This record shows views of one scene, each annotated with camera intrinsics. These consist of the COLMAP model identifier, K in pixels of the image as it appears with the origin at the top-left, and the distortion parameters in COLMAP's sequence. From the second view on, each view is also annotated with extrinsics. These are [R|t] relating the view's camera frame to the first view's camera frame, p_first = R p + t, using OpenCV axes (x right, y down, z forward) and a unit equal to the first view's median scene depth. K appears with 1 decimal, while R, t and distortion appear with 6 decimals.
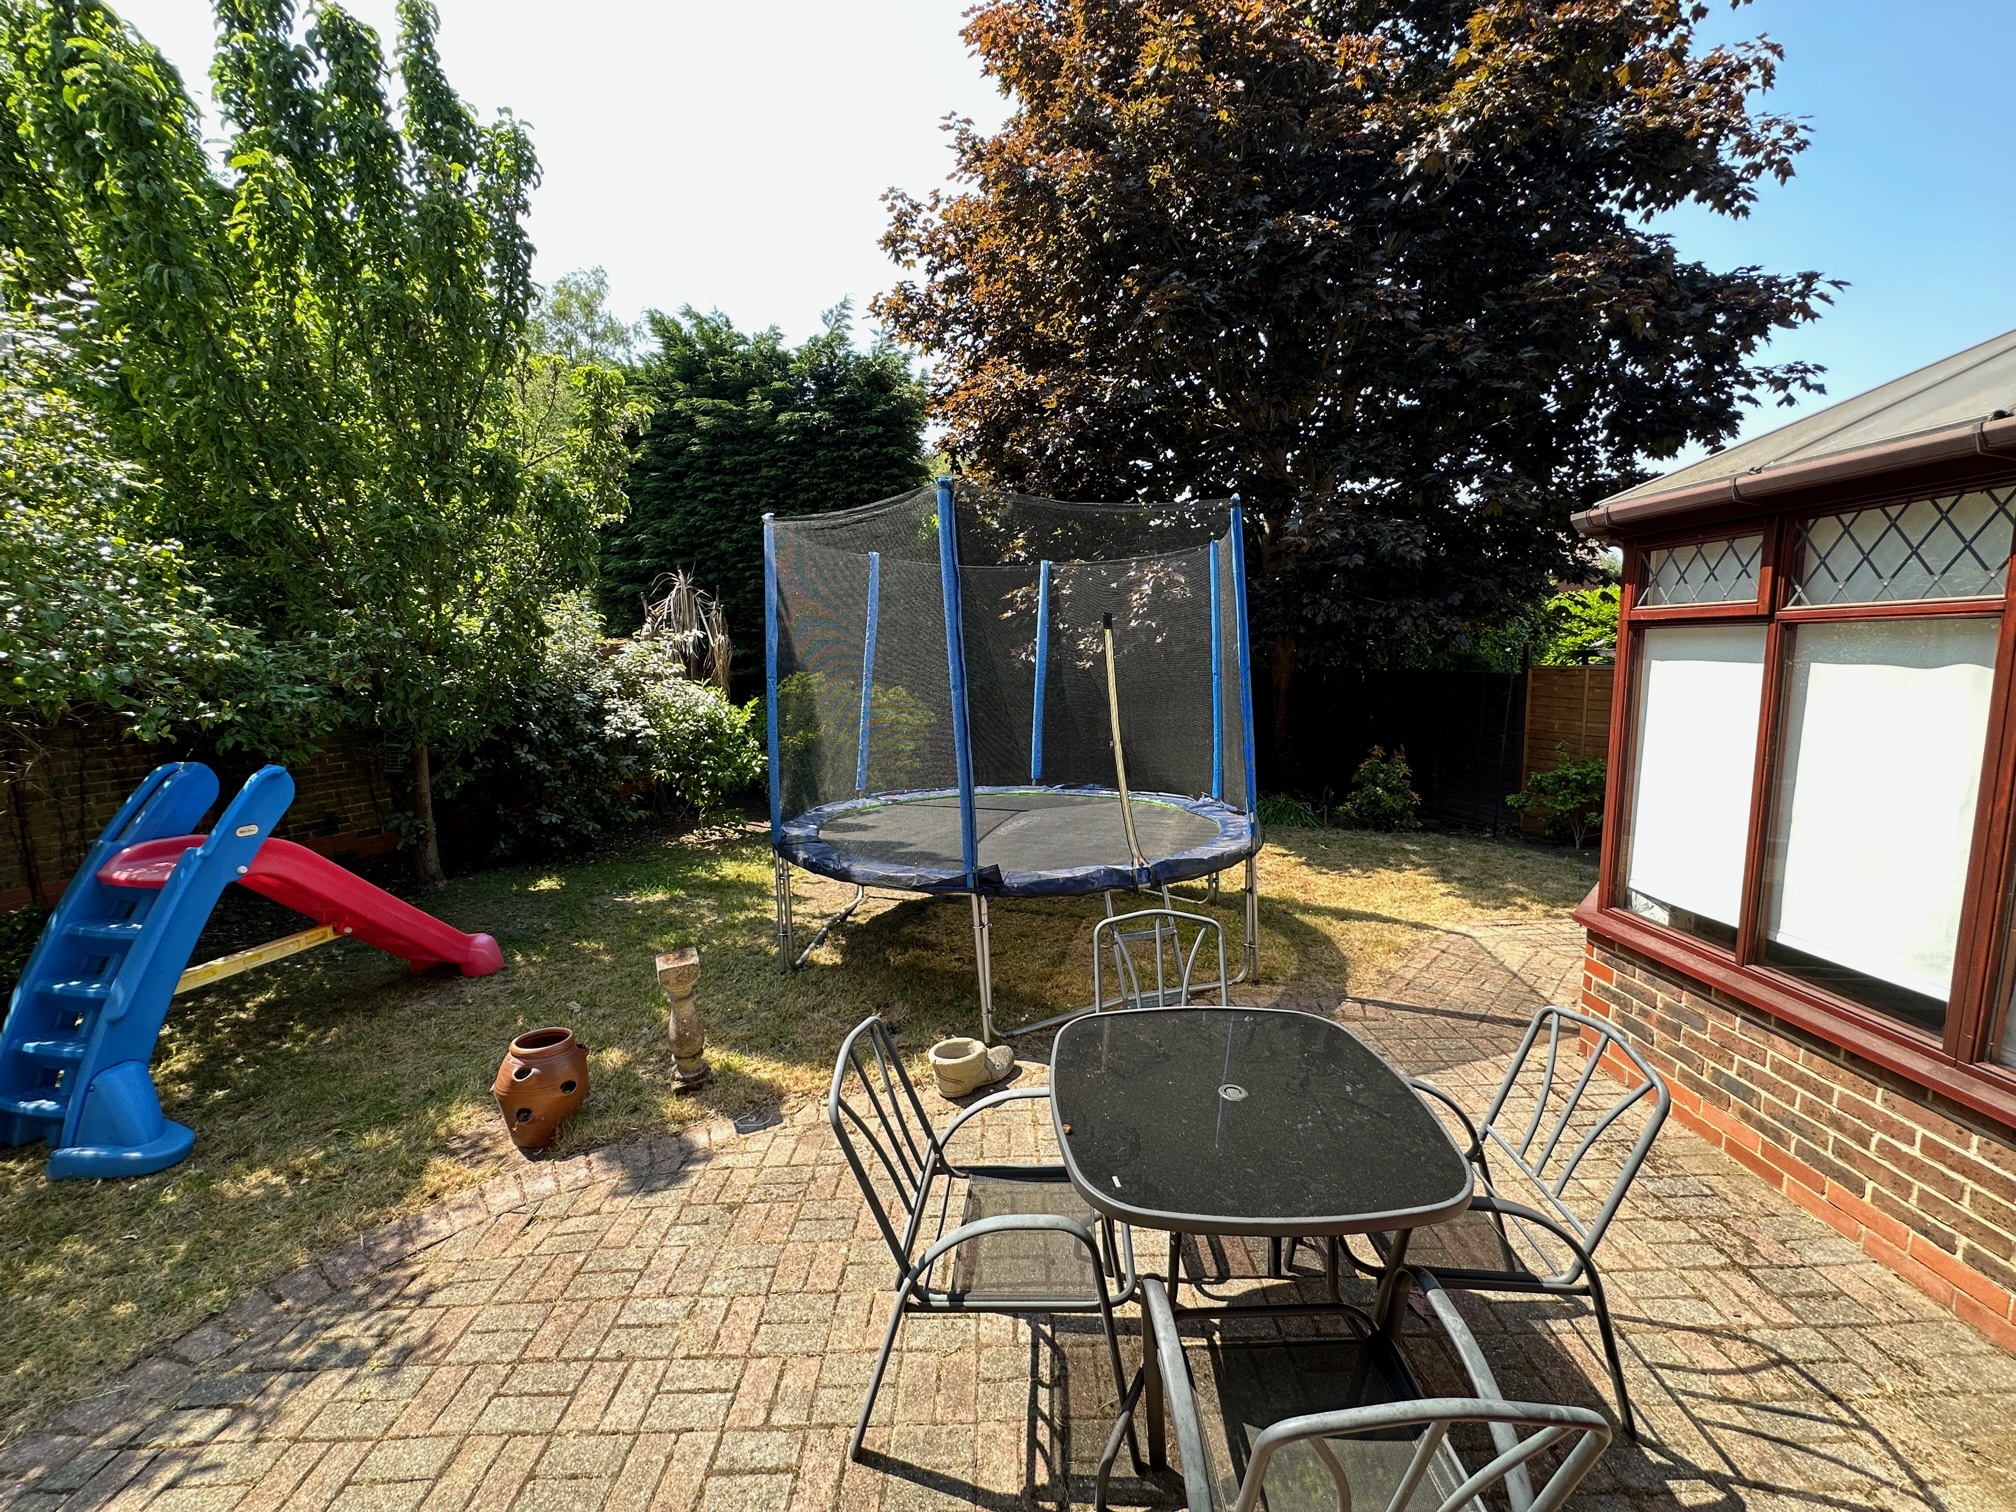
lens RADIAL K [[808.6, 0, 1016.2], [0, 808.6, 762.9], [0, 0, 1]] dist [0.000438, 0.000042]
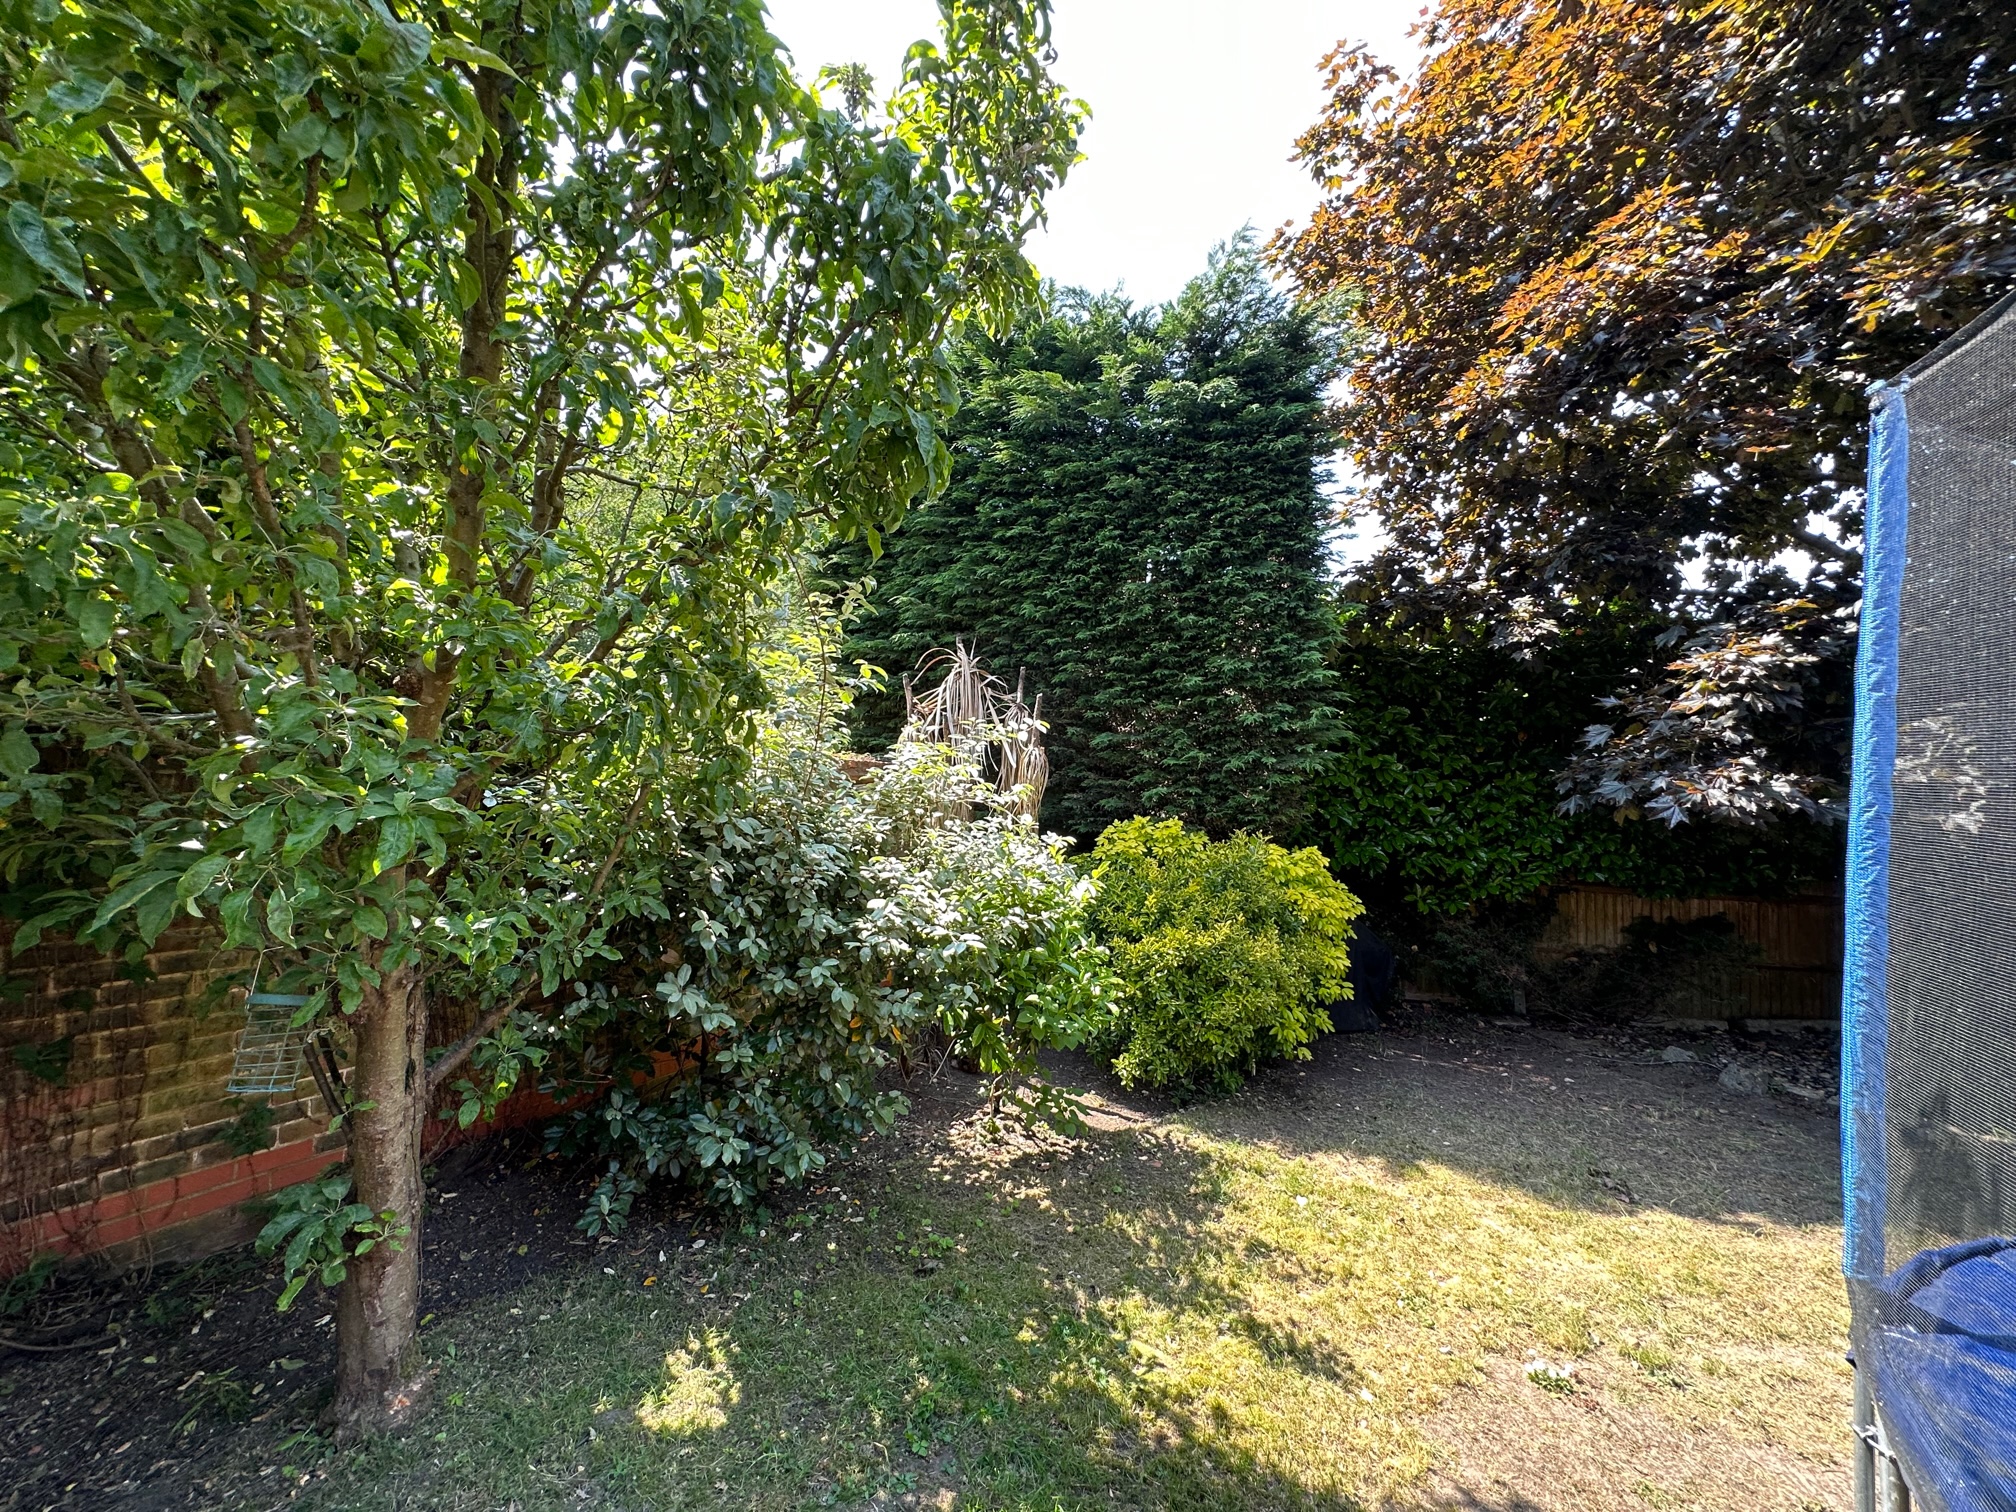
lens RADIAL K [[808.6, 0, 1005.4], [0, 808.6, 748.5], [0, 0, 1]] dist [0.000438, 0.000042]
pose [[0.979847, 0.004389, -0.199700, -0.330695], [-0.046386, 0.977427, -0.206116, -0.047569], [0.194288, 0.211226, 0.957933, 0.555737]]
